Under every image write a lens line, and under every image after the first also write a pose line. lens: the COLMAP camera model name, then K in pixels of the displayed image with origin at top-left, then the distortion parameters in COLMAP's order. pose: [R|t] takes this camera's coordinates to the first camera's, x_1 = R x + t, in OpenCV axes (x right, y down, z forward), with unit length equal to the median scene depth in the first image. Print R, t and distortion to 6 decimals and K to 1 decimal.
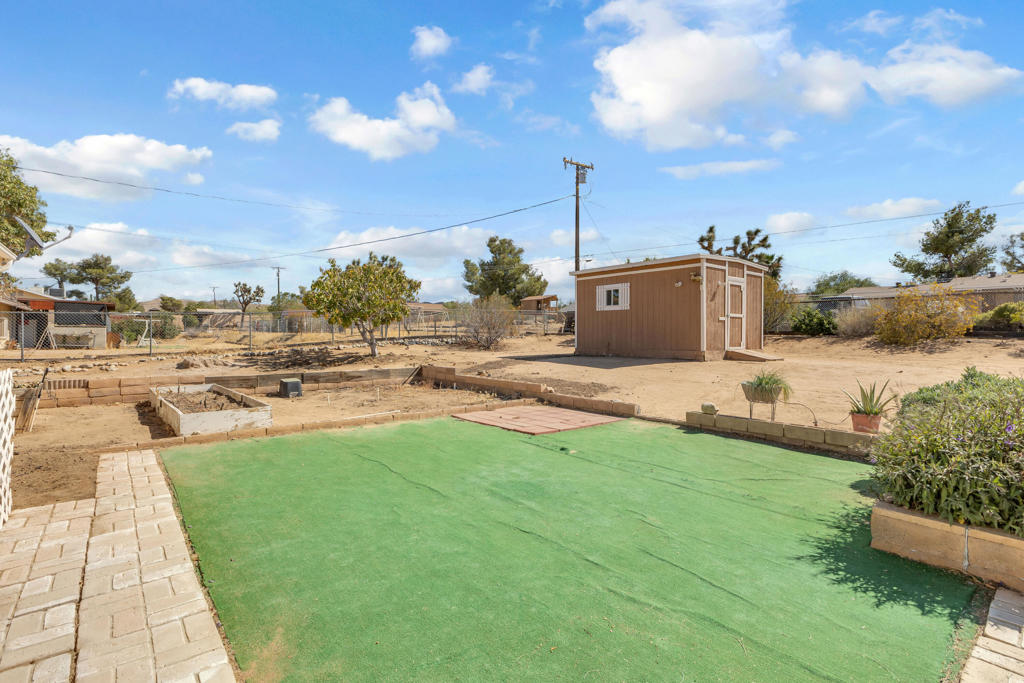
lens RADIAL K [[480.8, 0, 511.7], [0, 480.8, 336.1], [0, 0, 1]] dist [-0.002811, -0.000547]
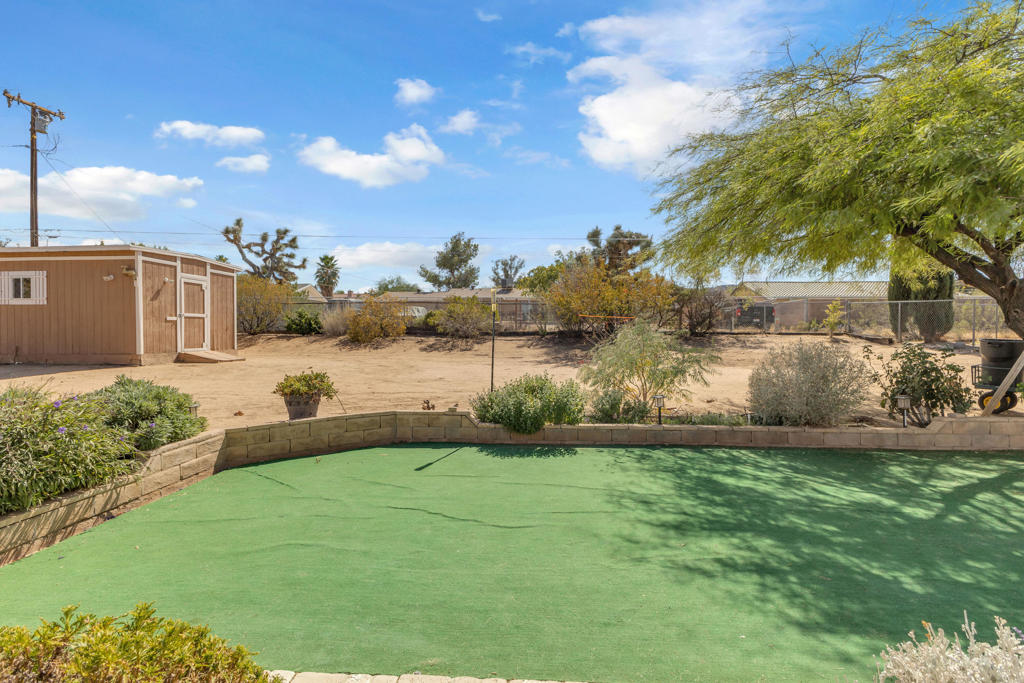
lens RADIAL K [[482.3, 0, 514.3], [0, 482.3, 331.1], [0, 0, 1]] dist [-0.001391, -0.001111]
pose [[0.688091, -0.001454, 0.725623, 0.109593], [0.001848, 0.999998, 0.000252, -0.005633], [-0.725622, 0.001168, 0.688093, -0.059930]]
